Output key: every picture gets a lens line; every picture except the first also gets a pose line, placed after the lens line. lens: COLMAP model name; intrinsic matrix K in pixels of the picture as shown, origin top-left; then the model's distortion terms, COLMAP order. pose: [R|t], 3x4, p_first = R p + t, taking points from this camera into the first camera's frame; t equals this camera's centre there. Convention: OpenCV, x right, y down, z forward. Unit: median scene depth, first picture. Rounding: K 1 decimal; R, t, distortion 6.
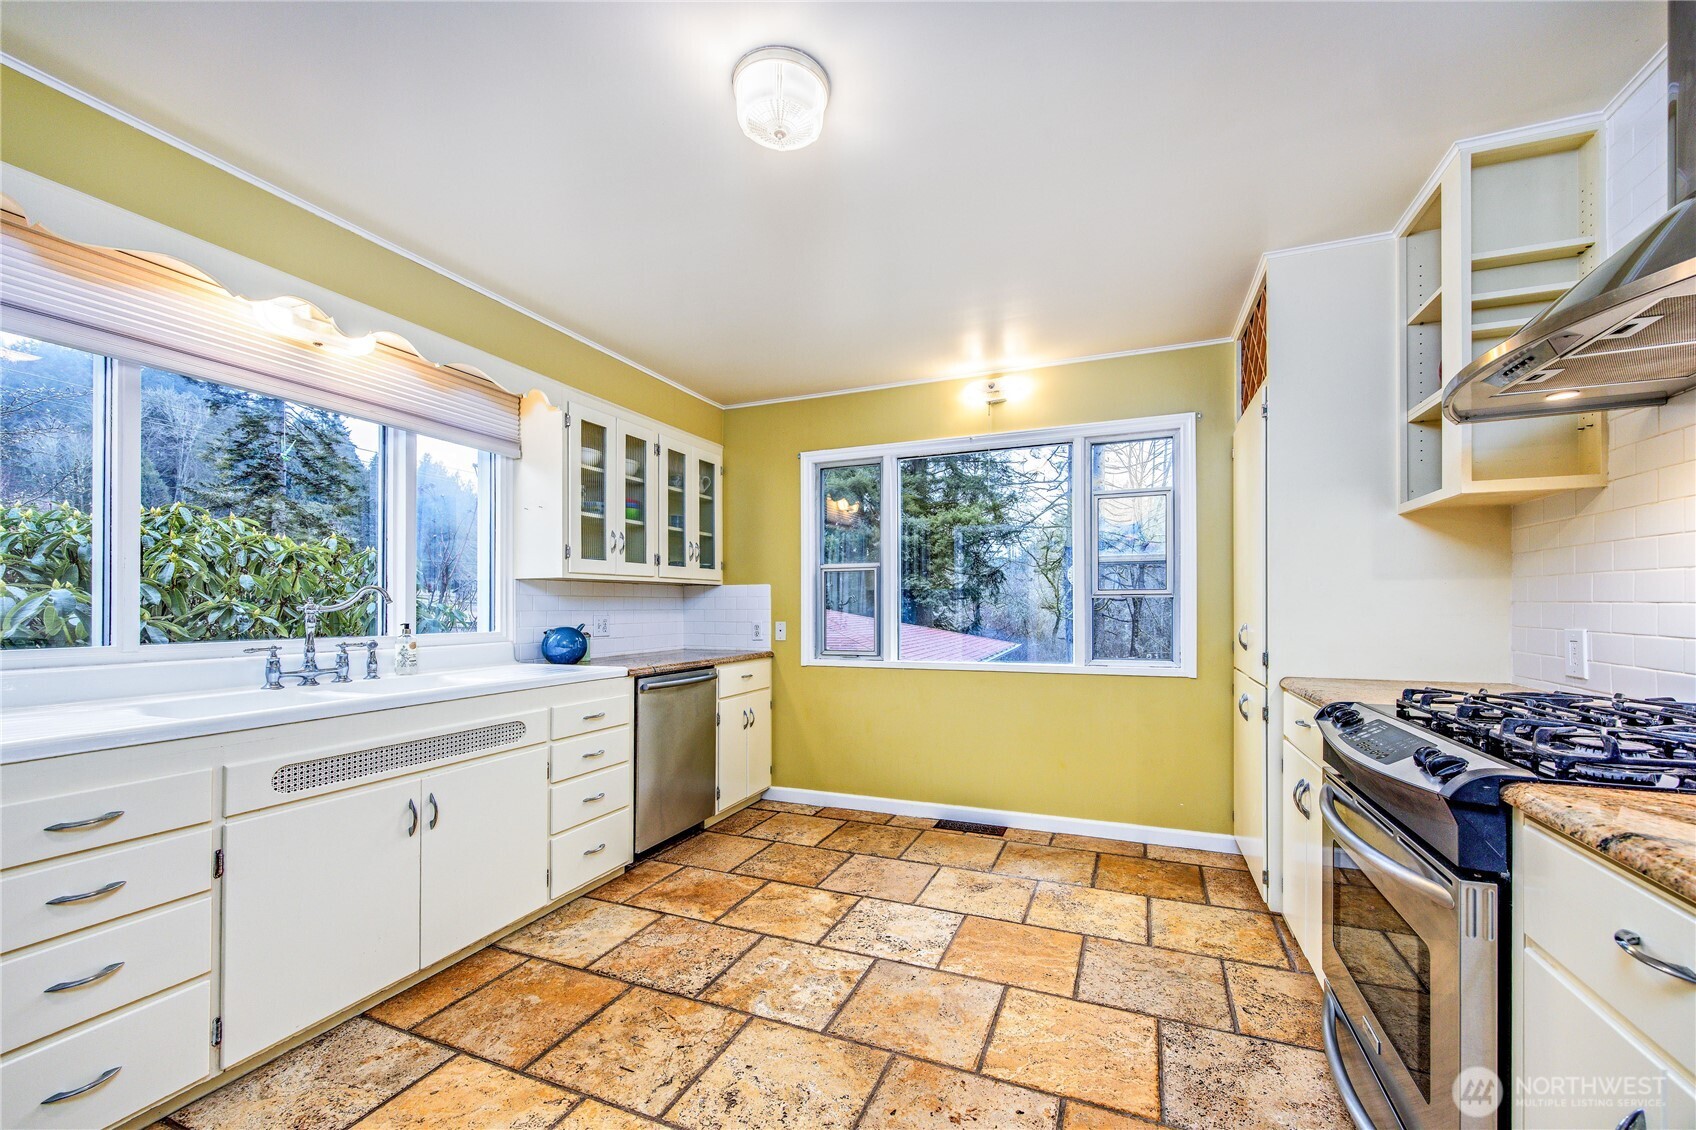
lens RADIAL K [[661.8, 0, 846.2], [0, 661.8, 583.7], [0, 0, 1]] dist [0.000758, -0.000156]
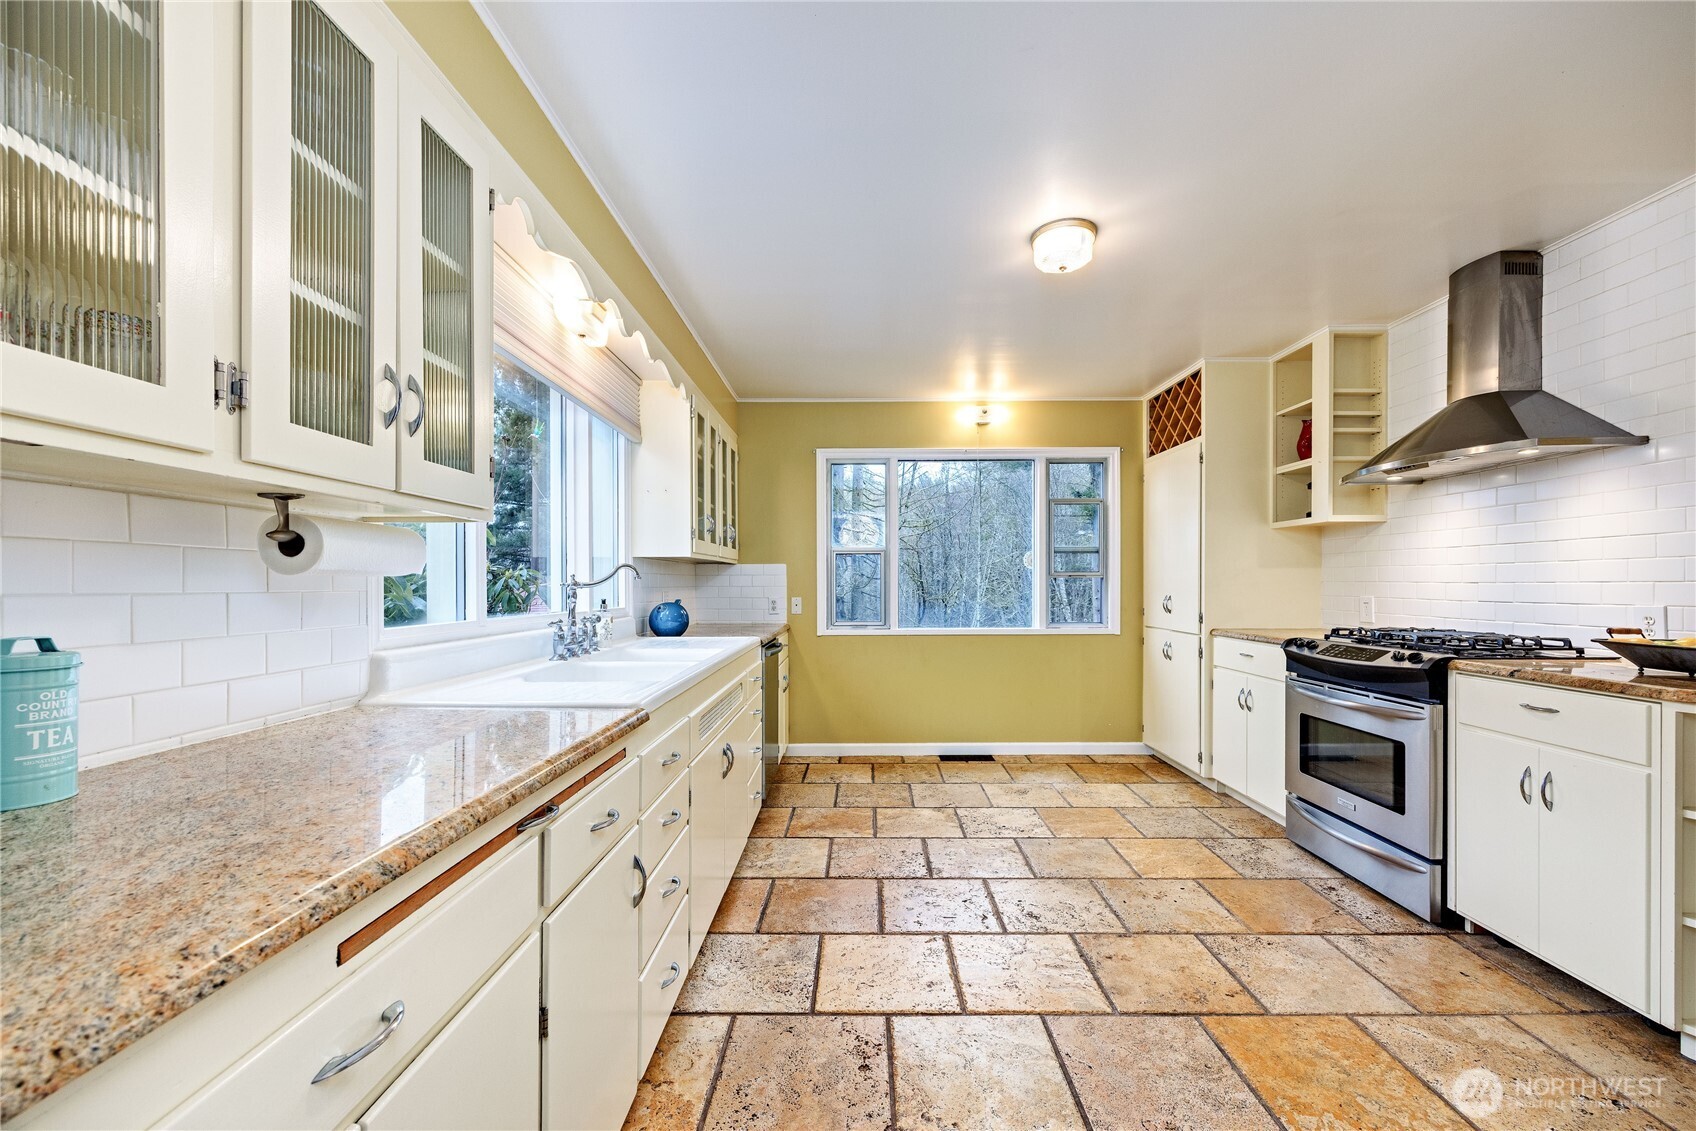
lens RADIAL K [[673.9, 0, 848.0], [0, 673.9, 565.5], [0, 0, 1]] dist [0.002181, 0.000183]
pose [[0.923549, 0.012317, 0.383282, -0.631128], [-0.014697, 0.999887, 0.003280, -0.002389], [-0.383199, -0.008662, 0.923625, -0.125772]]
